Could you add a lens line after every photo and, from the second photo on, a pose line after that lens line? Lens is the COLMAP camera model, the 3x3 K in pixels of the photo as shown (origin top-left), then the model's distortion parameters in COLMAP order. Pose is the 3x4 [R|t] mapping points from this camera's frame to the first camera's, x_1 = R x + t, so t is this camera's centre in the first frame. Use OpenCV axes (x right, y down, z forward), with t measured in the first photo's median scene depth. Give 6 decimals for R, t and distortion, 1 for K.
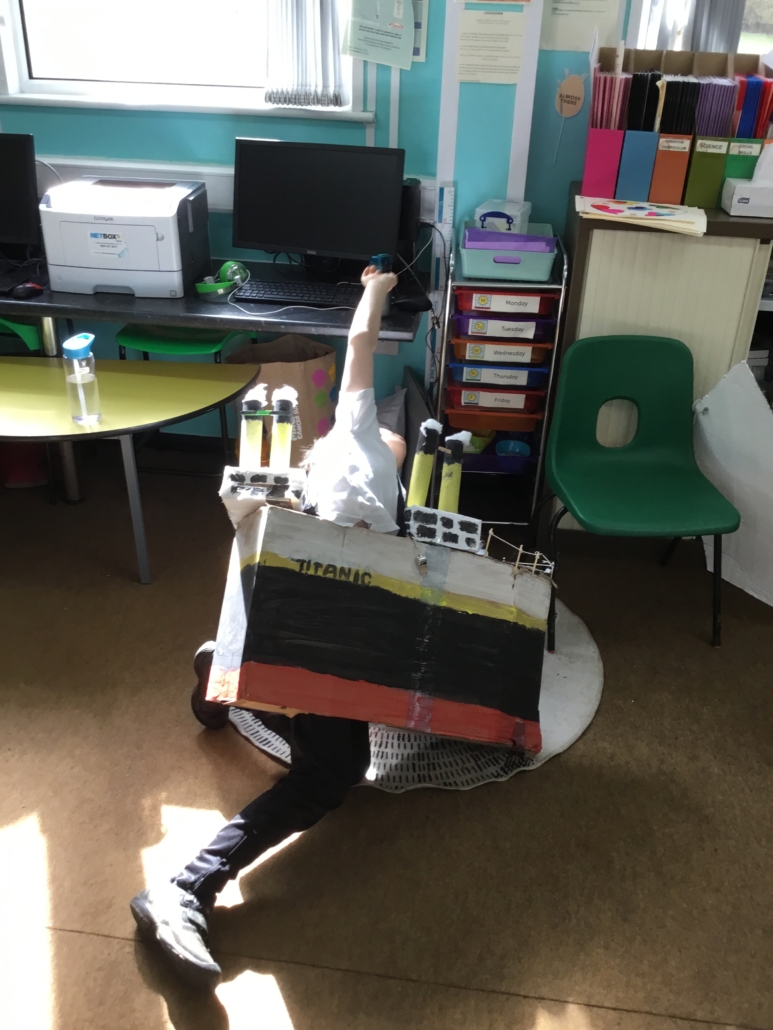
lens RADIAL K [[959.7, 0, 395.9], [0, 959.7, 519.7], [0, 0, 1]] dist [0.062584, 0.000000]
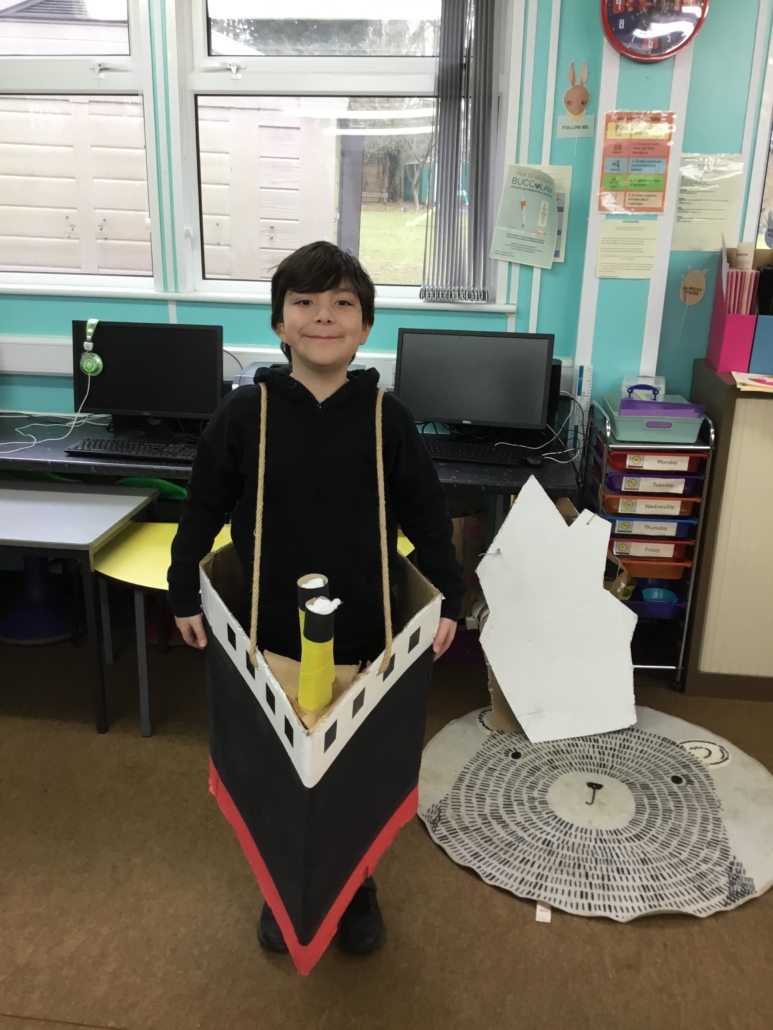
lens RADIAL K [[959.7, 0, 388.4], [0, 959.7, 522.0], [0, 0, 1]] dist [0.062584, 0.000000]
pose [[0.999731, -0.015707, 0.017064, -0.211392], [0.018479, 0.984068, -0.176830, 0.031919], [-0.014015, 0.177098, 0.984093, -0.070609]]
